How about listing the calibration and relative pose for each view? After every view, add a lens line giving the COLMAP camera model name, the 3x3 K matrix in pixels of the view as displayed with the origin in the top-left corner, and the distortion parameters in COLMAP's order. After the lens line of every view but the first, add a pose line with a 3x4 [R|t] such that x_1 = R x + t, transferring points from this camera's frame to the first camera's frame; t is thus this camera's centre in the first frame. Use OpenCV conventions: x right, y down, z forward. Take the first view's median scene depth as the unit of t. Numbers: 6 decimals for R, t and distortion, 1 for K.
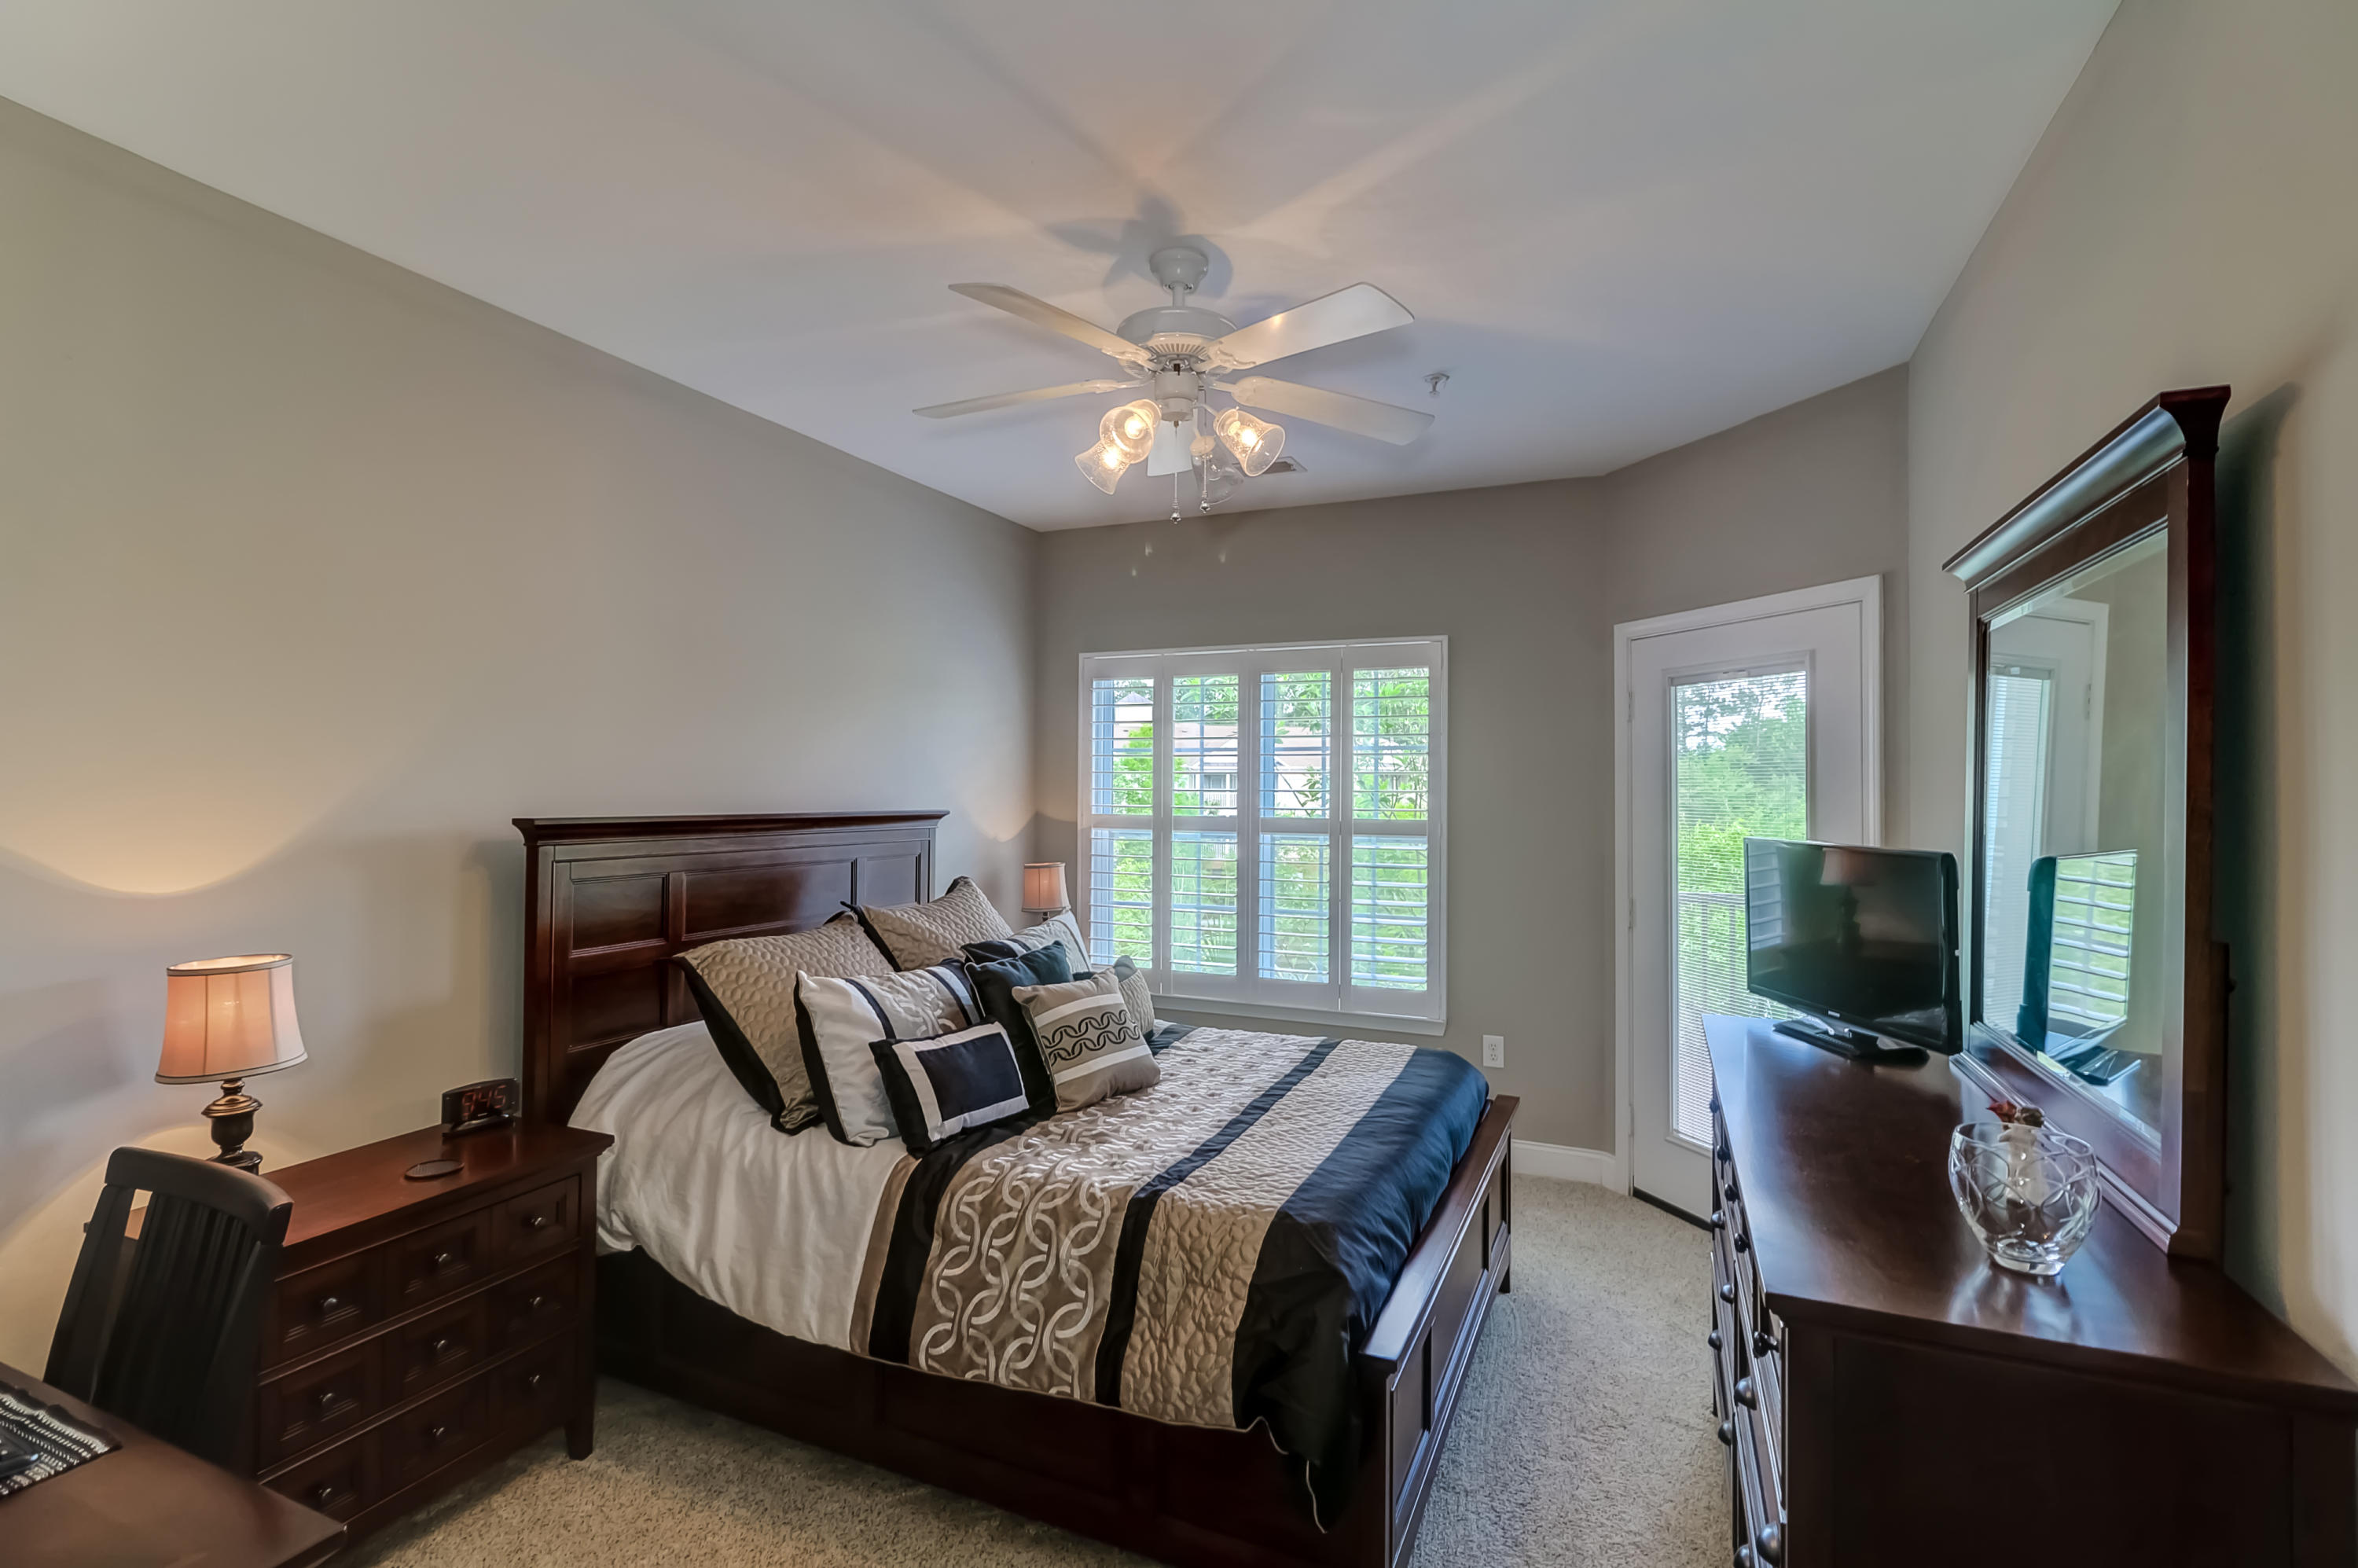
lens RADIAL K [[1083.7, 0, 1149.2], [0, 1083.7, 793.0], [0, 0, 1]] dist [0.004445, -0.000778]
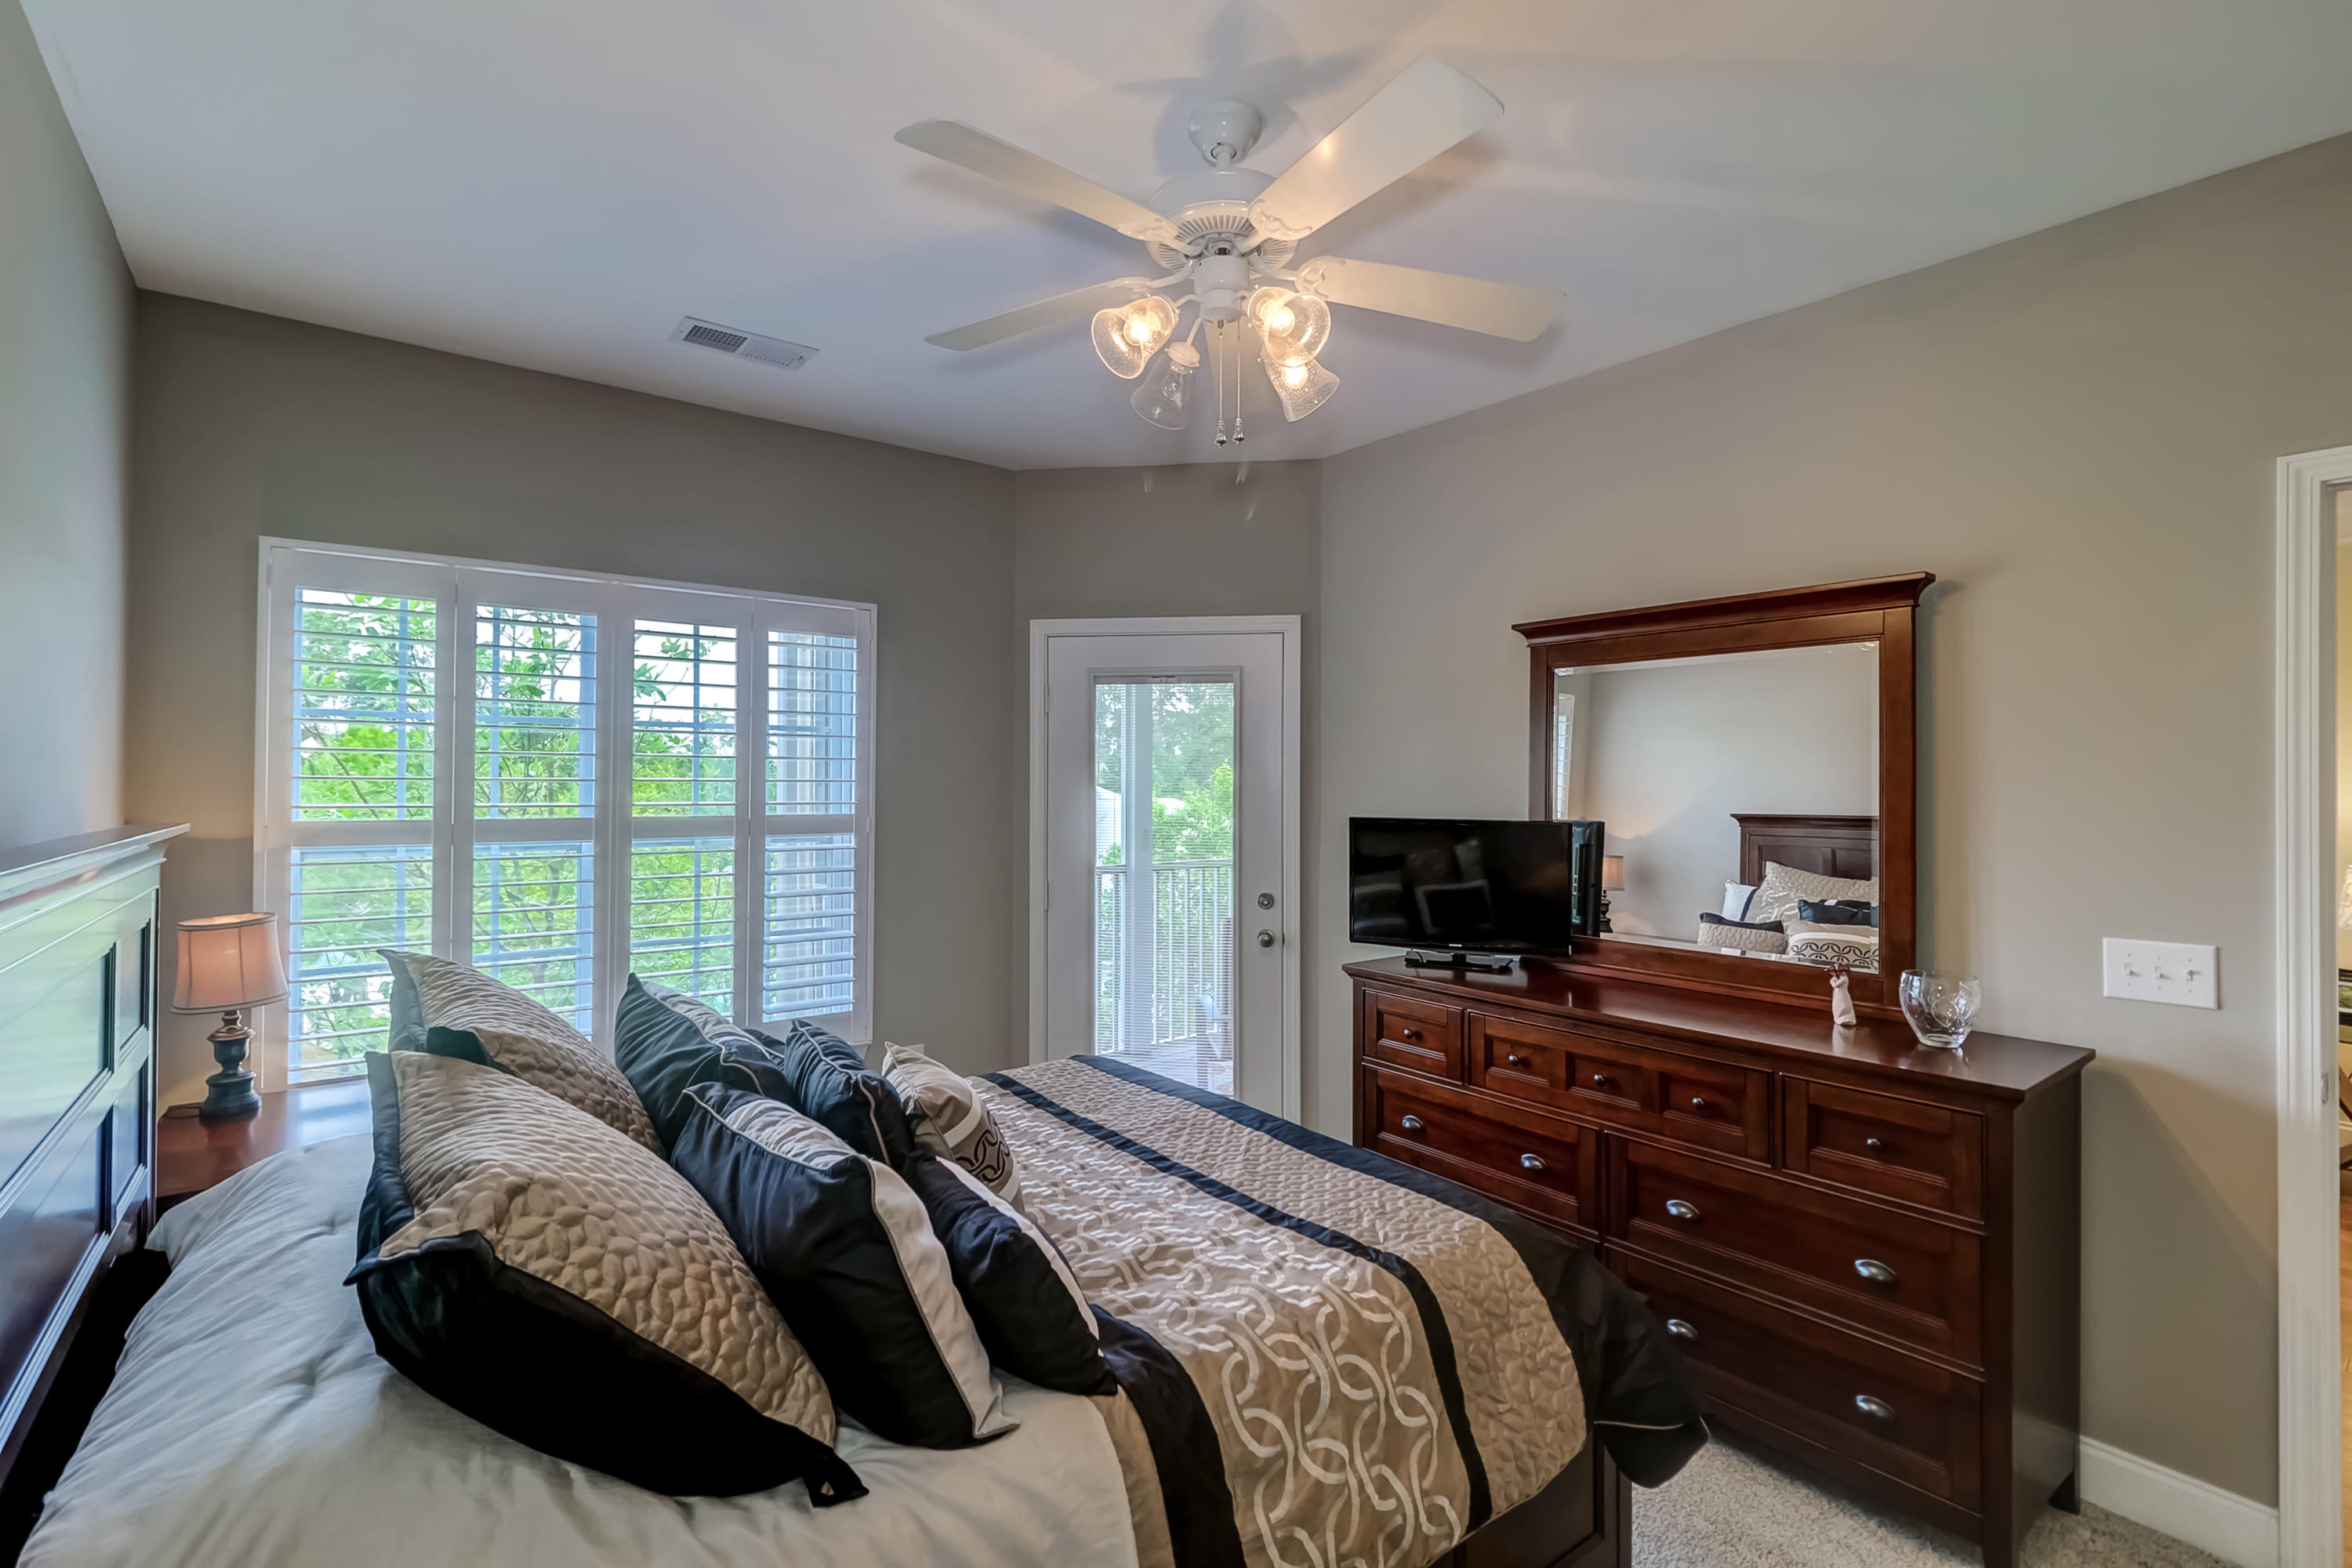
lens RADIAL K [[1081.0, 0, 1200.3], [0, 1081.0, 776.4], [0, 0, 1]] dist [0.004445, -0.000778]
pose [[0.463111, 0.002174, 0.886298, -0.431771], [0.003612, 0.999984, -0.004340, -0.000826], [-0.886293, 0.005211, 0.463096, 0.403992]]
